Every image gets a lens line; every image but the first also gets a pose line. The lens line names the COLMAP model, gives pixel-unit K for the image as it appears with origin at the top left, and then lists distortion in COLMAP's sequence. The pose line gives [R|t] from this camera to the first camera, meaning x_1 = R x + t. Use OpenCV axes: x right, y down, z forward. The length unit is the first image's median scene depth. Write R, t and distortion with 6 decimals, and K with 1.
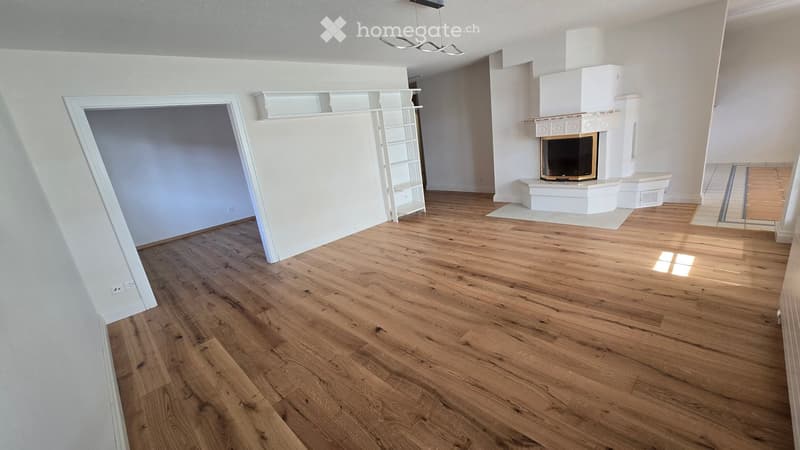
lens RADIAL K [[327.1, 0, 401.9], [0, 327.1, 228.0], [0, 0, 1]] dist [-0.000673, -0.000254]
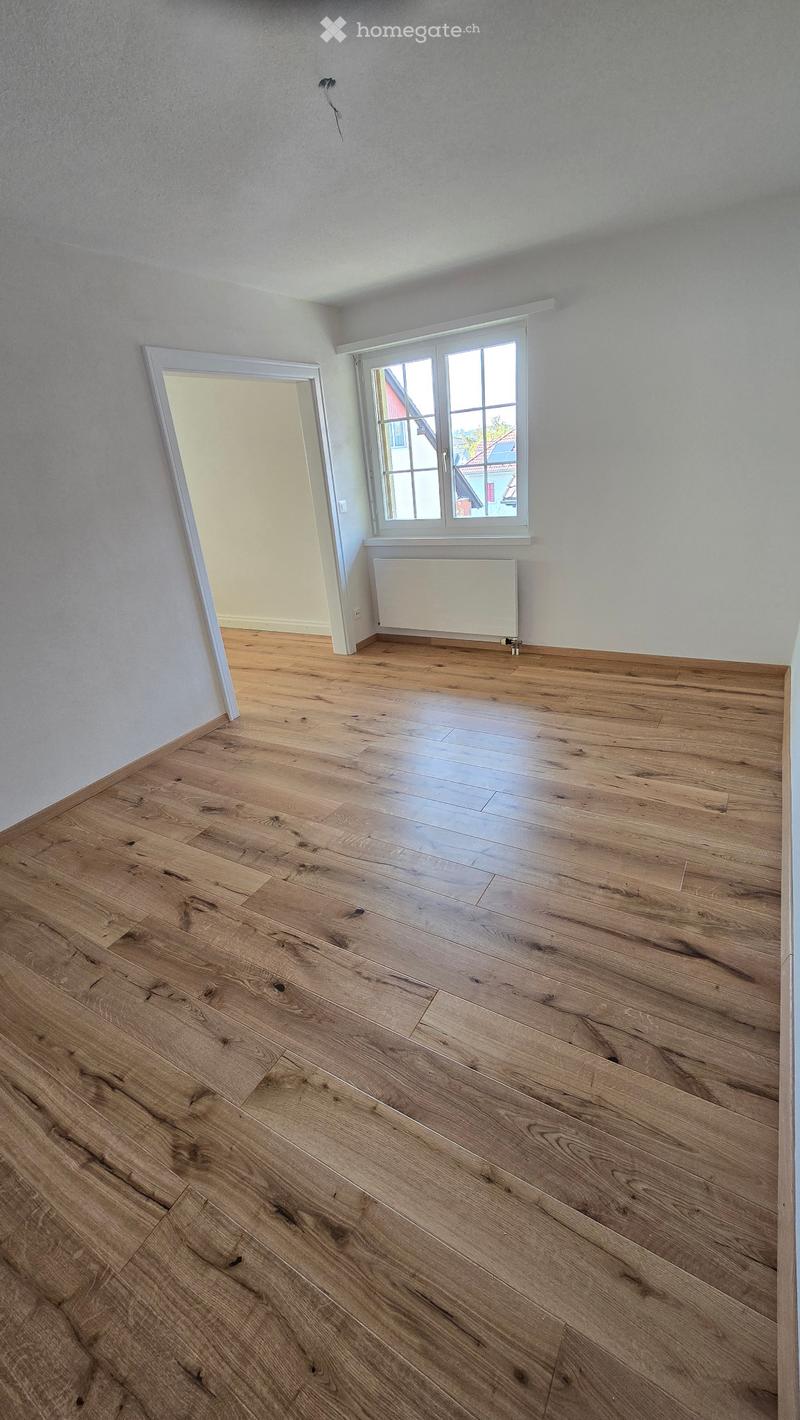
lens RADIAL K [[580.7, 0, 400.0], [0, 580.7, 710.0], [0, 0, 1]] dist [-0.000673, -0.000254]
pose [[-0.944085, 0.295831, -0.145561, -0.557621], [0.128661, 0.737053, 0.663475, -0.489335], [0.303562, 0.607649, -0.733902, 1.847807]]
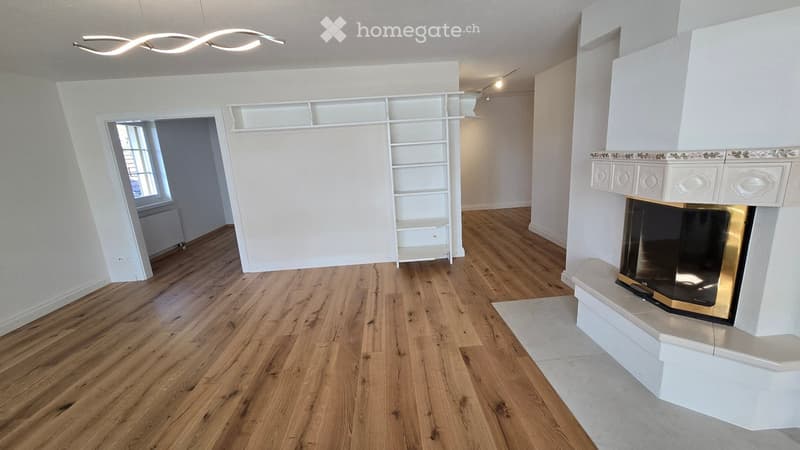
lens RADIAL K [[327.1, 0, 401.9], [0, 327.1, 228.0], [0, 0, 1]] dist [-0.000673, -0.000254]
pose [[0.747558, 0.227442, -0.624041, 0.603541], [-0.220200, 0.971274, 0.090213, -0.239202], [0.626633, 0.069974, 0.776167, 0.541076]]
